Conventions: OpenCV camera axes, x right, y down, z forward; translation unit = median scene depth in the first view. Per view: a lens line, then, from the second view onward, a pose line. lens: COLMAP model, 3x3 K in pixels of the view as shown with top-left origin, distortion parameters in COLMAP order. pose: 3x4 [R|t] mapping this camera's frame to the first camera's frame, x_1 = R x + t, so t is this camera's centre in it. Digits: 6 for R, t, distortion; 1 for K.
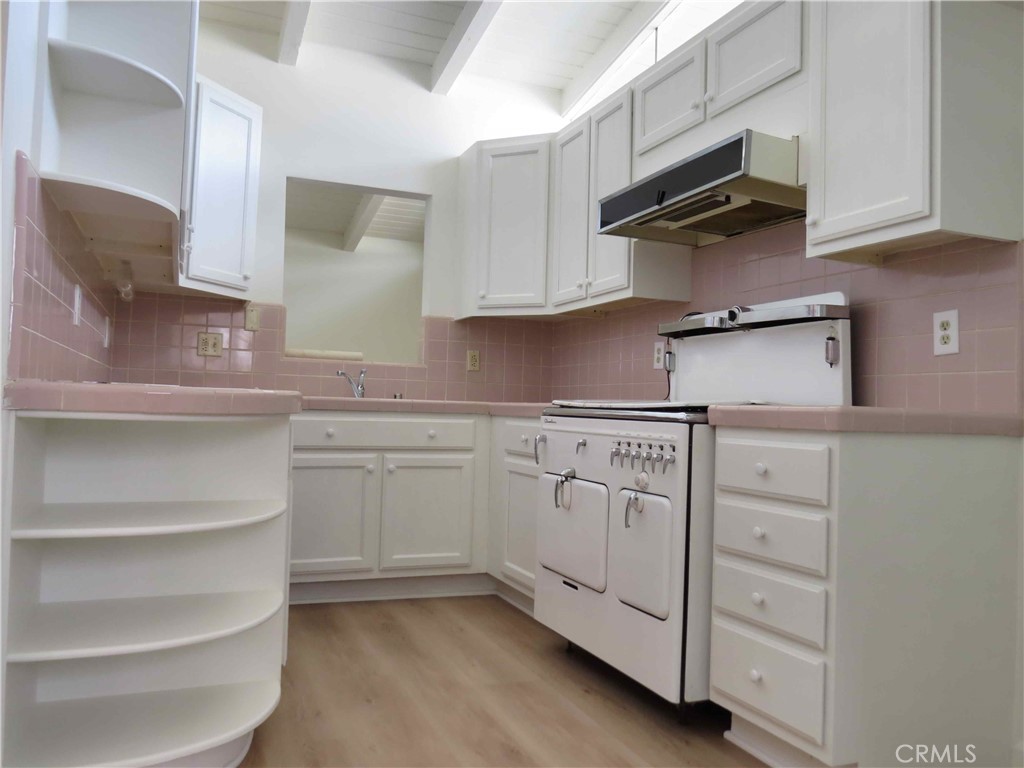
lens RADIAL K [[800.7, 0, 516.6], [0, 800.7, 388.1], [0, 0, 1]] dist [-0.013156, -0.011255]
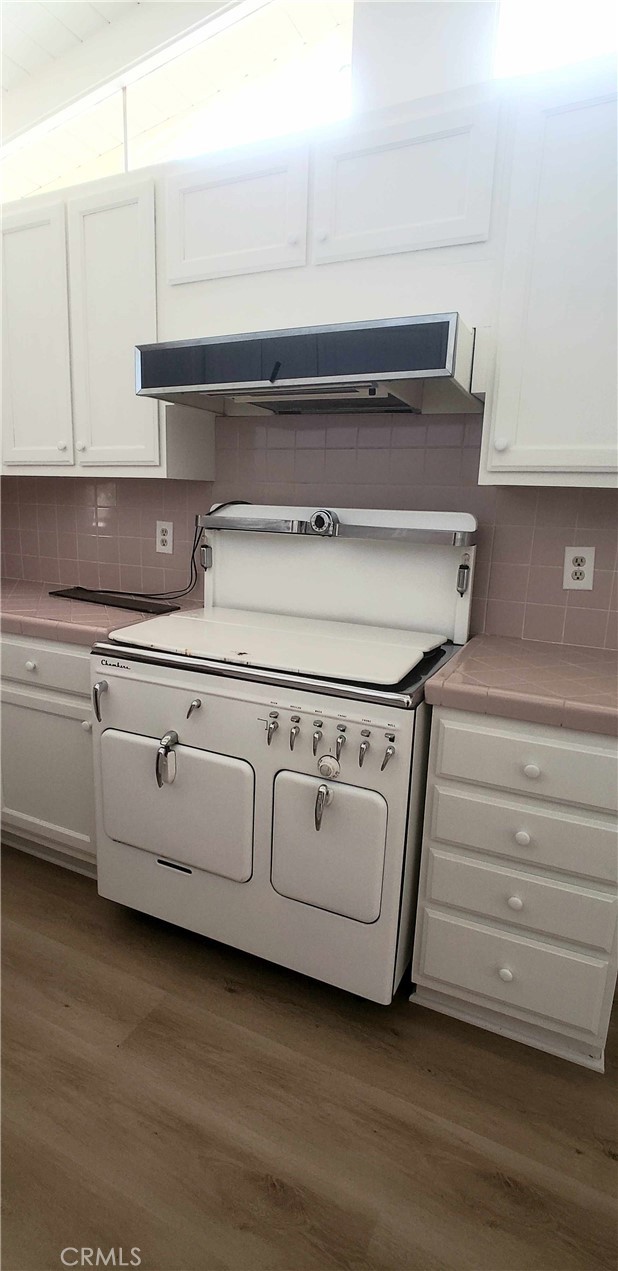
lens RADIAL K [[635.3, 0, 275.9], [0, 635.3, 632.8], [0, 0, 1]] dist [-0.008953, -0.008443]
pose [[0.764374, -0.150160, 0.627044, -0.211911], [-0.020105, 0.966480, 0.255953, -0.143533], [-0.644460, -0.208251, 0.735733, 0.479569]]
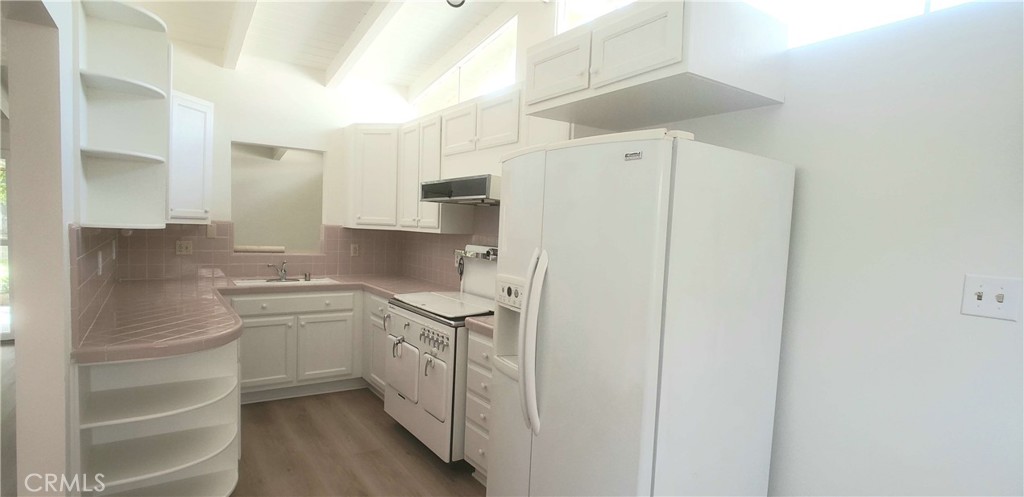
lens RADIAL K [[511.9, 0, 514.3], [0, 511.9, 257.4], [0, 0, 1]] dist [-0.008953, -0.008443]
pose [[0.976369, -0.003031, 0.216087, 0.063209], [-0.018054, 0.995262, 0.095537, -0.193050], [-0.215353, -0.097181, 0.971689, -0.196007]]
